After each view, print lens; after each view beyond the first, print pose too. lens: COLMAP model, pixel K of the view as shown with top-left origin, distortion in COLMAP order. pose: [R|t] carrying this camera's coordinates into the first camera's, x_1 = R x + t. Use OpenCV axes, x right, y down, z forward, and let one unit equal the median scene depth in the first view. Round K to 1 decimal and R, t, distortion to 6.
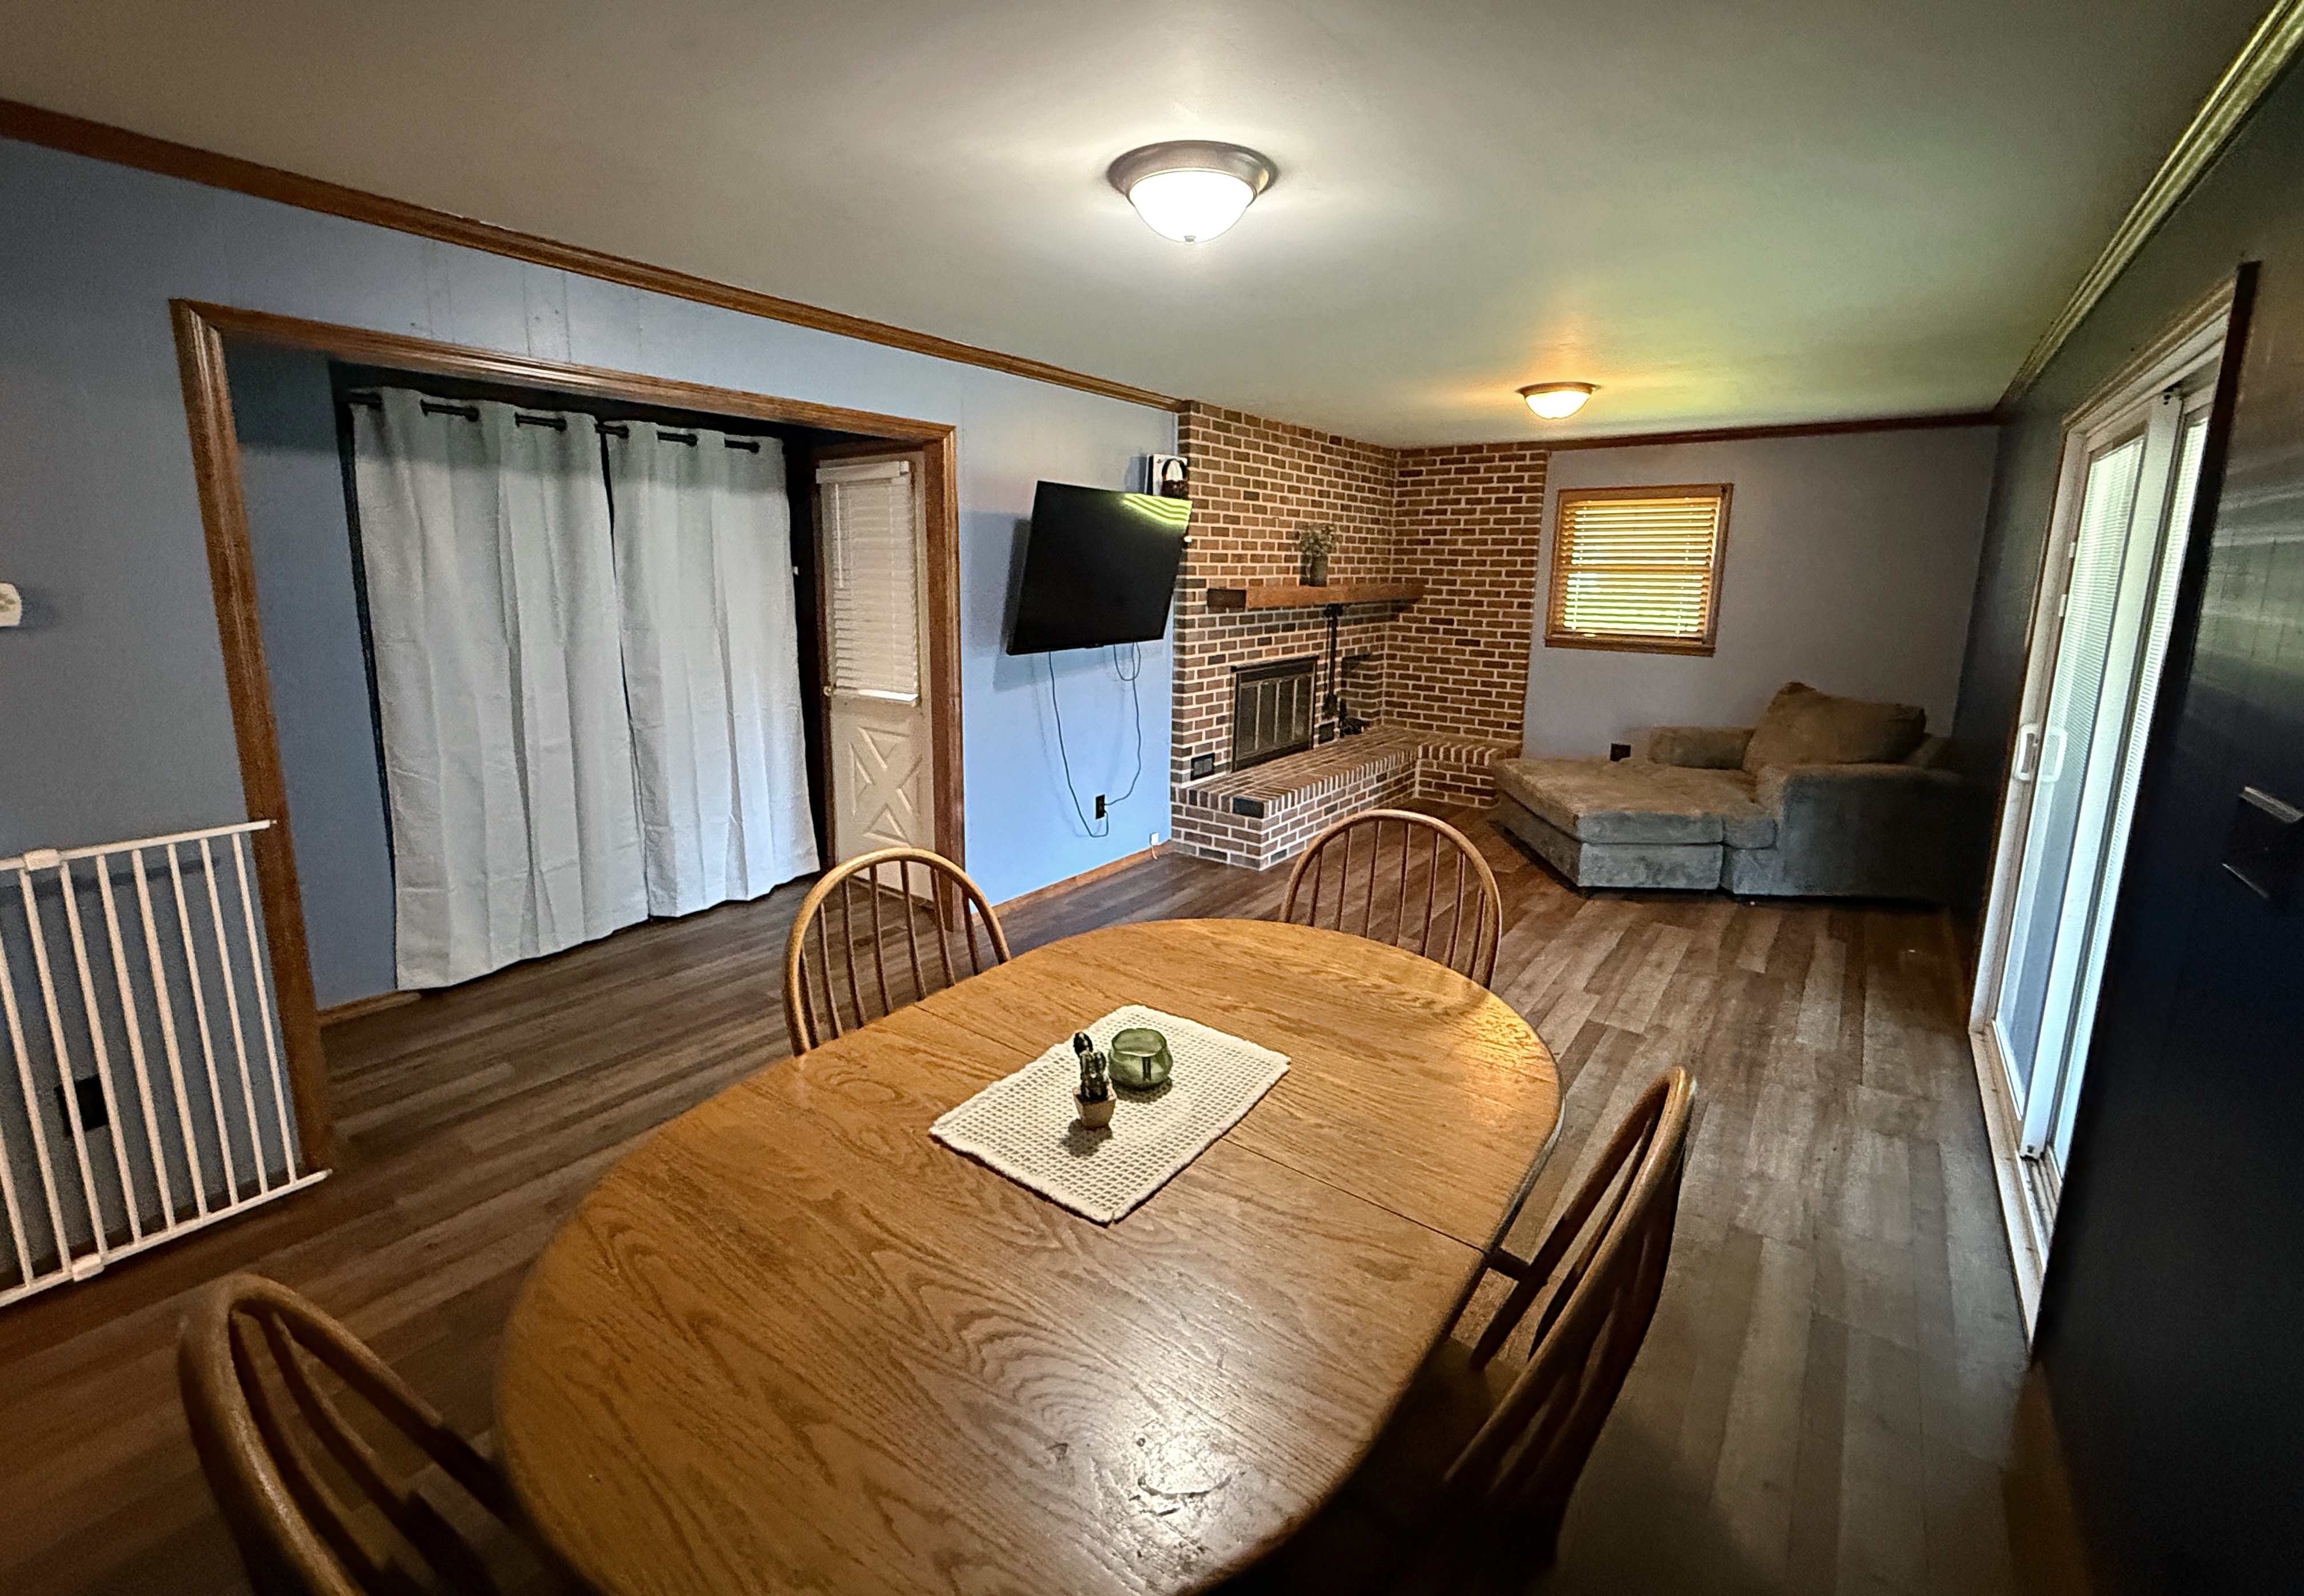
lens RADIAL K [[948.7, 0, 1147.7], [0, 948.7, 733.8], [0, 0, 1]] dist [0.000530, 0.000042]
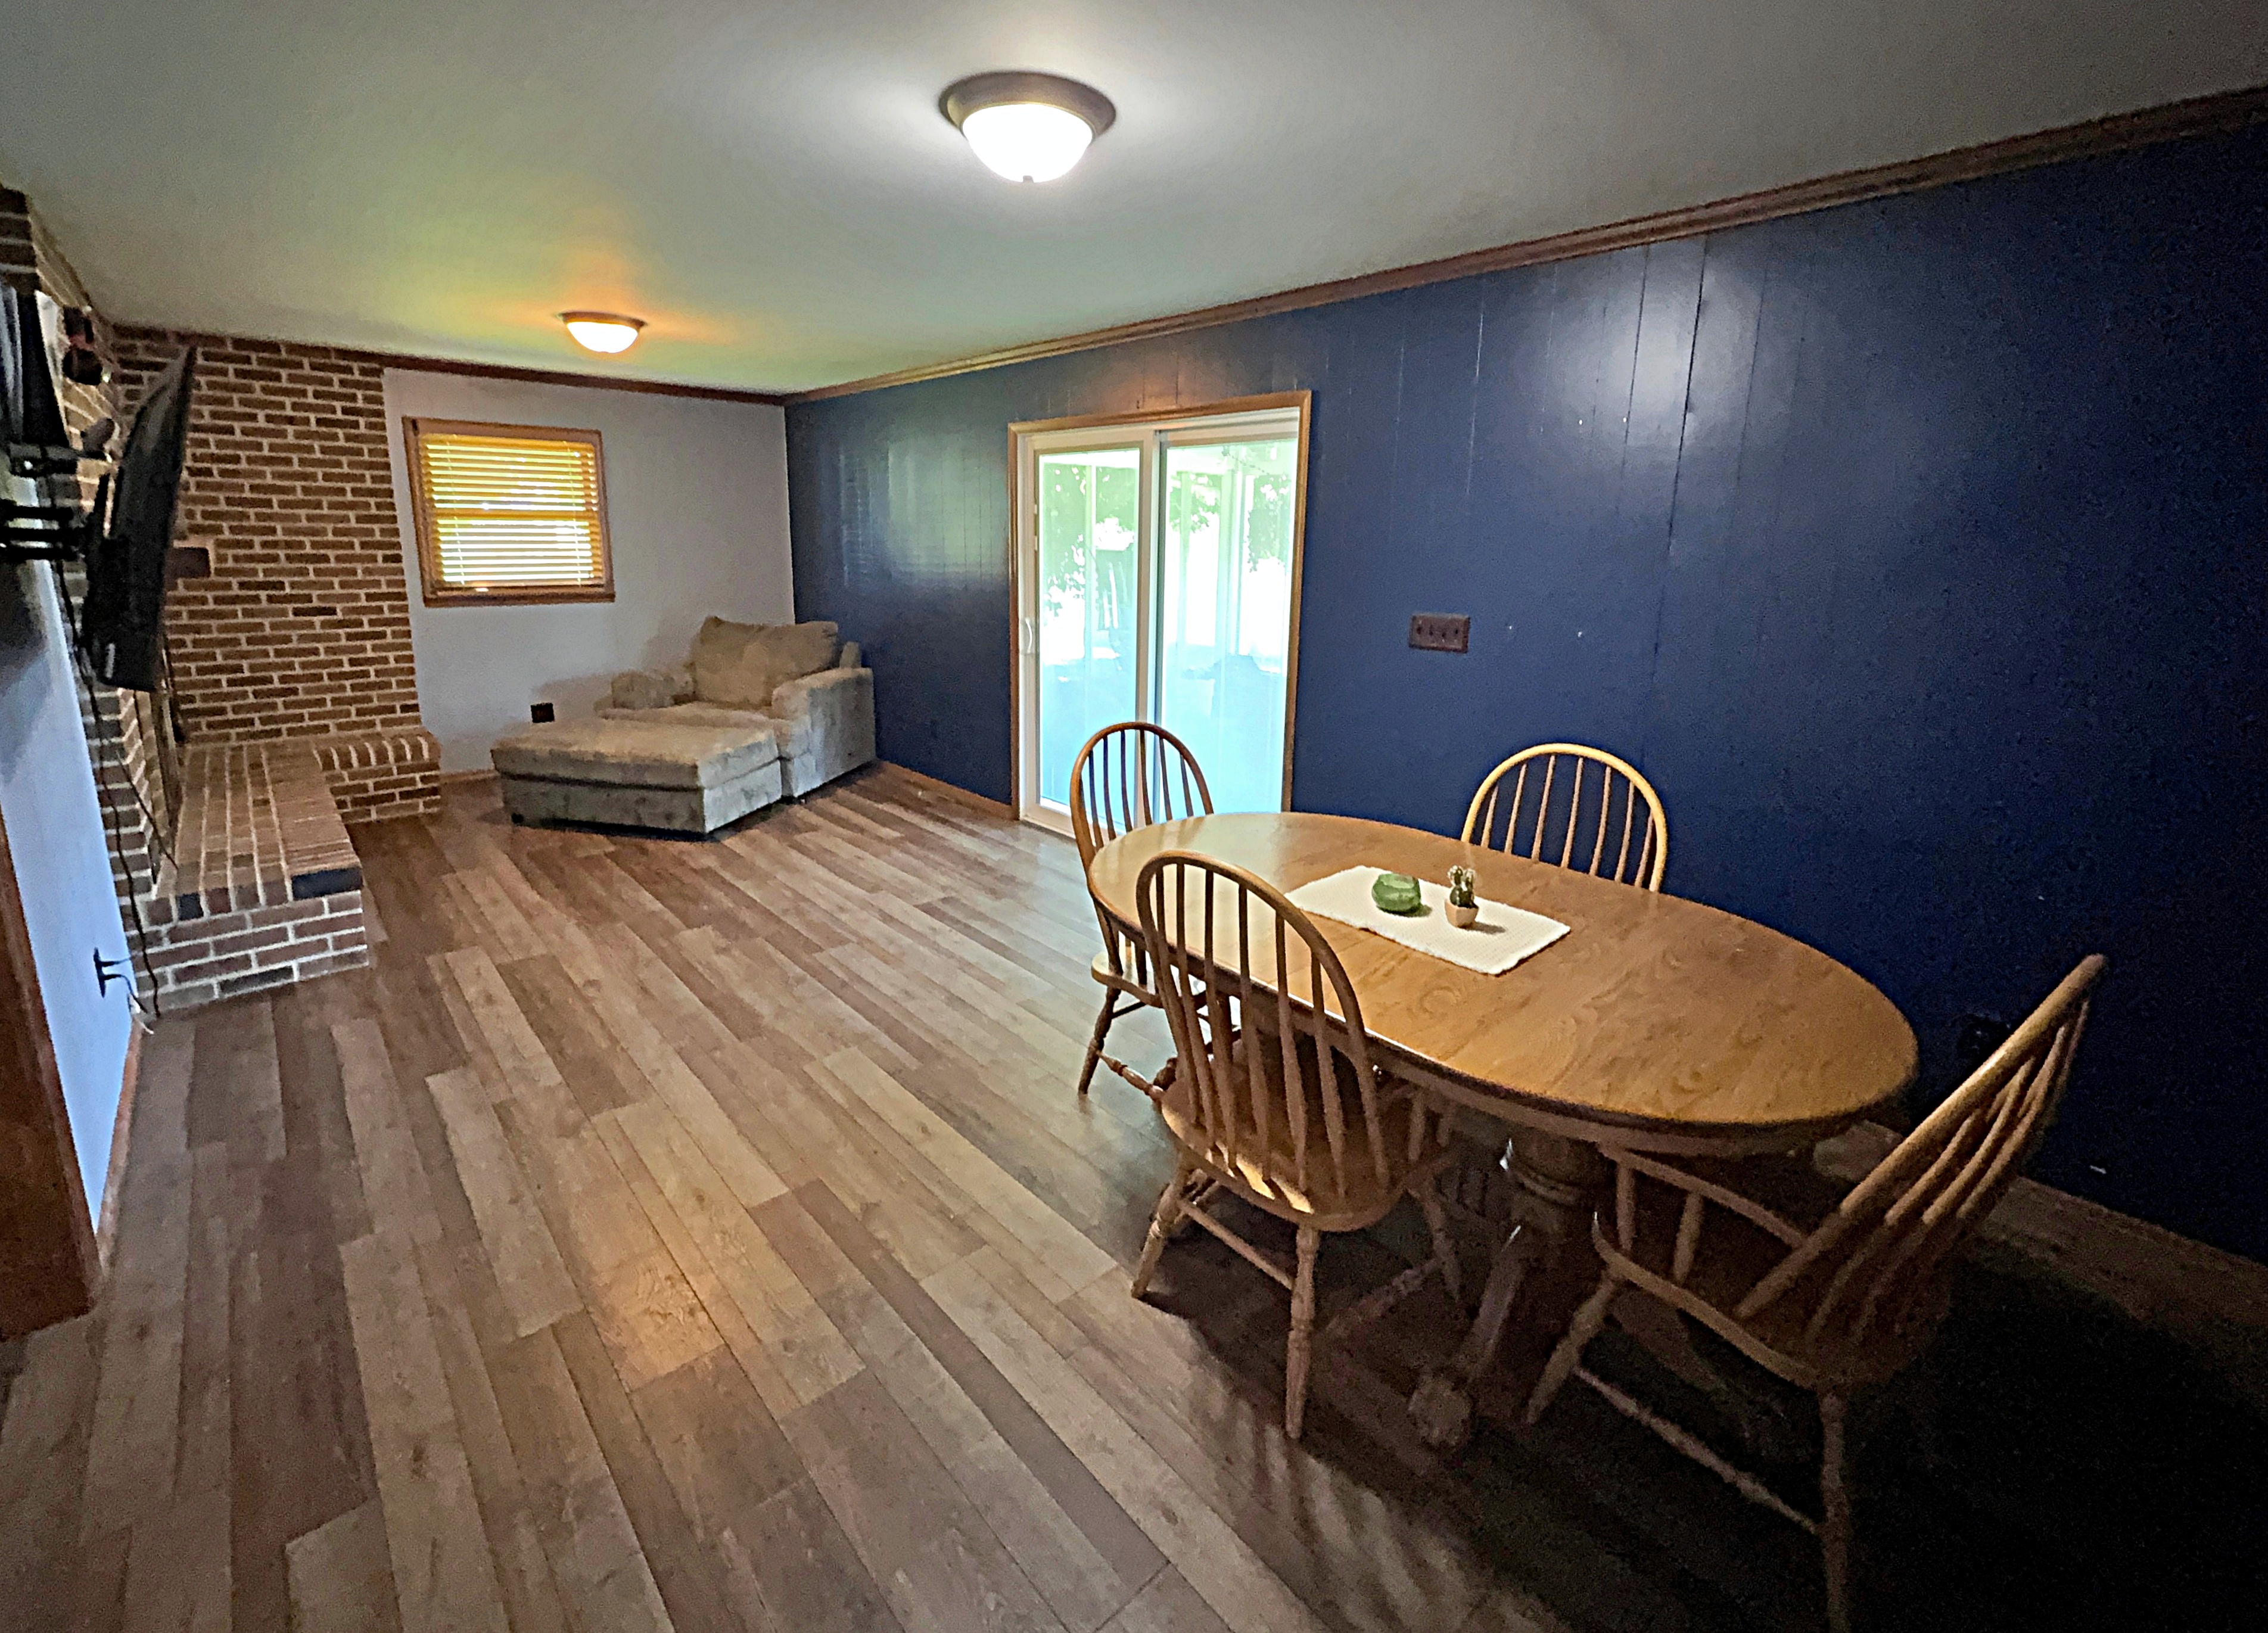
lens RADIAL K [[983.0, 0, 1106.8], [0, 983.0, 731.3], [0, 0, 1]] dist [-0.000723, 0.000001]
pose [[0.199352, -0.204498, 0.958352, -0.320561], [0.156722, 0.972047, 0.174820, -0.044173], [-0.967314, 0.115344, 0.225829, 0.244502]]
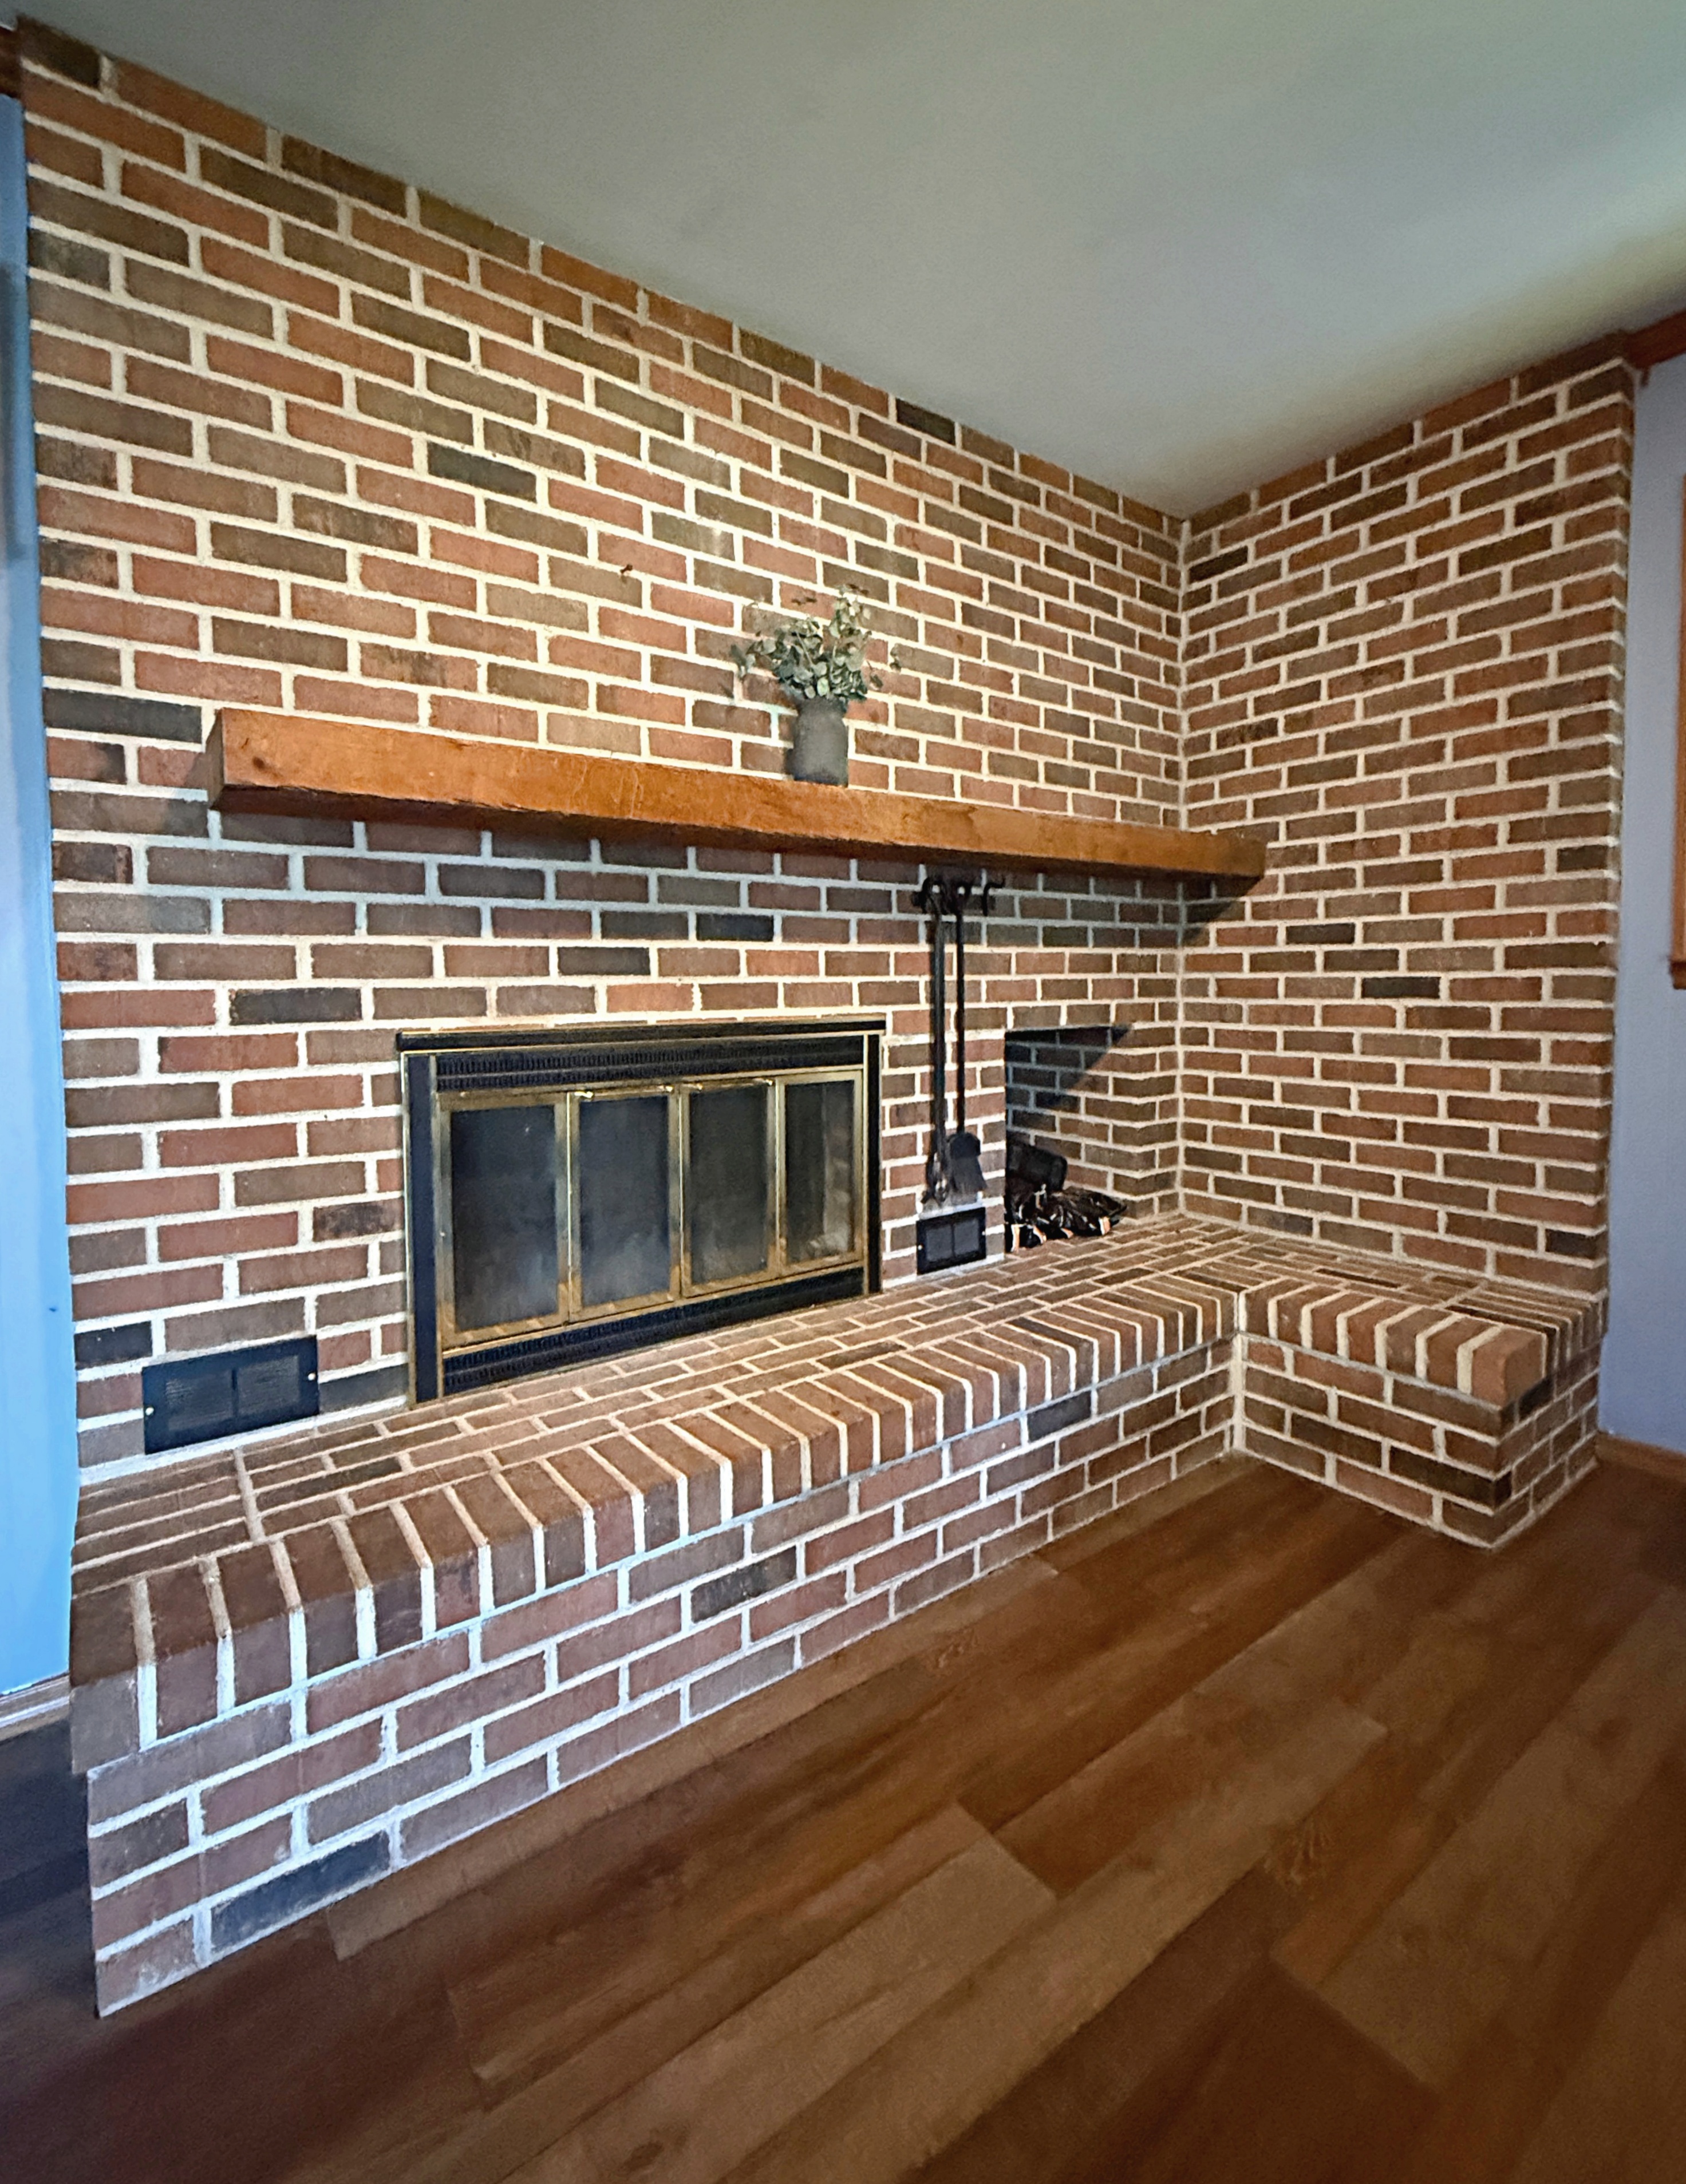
lens RADIAL K [[1003.1, 0, 813.3], [0, 1003.1, 1026.9], [0, 0, 1]] dist [0.001177, 0.000418]
pose [[0.957369, -0.011107, -0.288653, 0.253749], [-0.026779, 0.991545, -0.126968, -0.031753], [0.287623, 0.129285, 0.948978, 0.631803]]
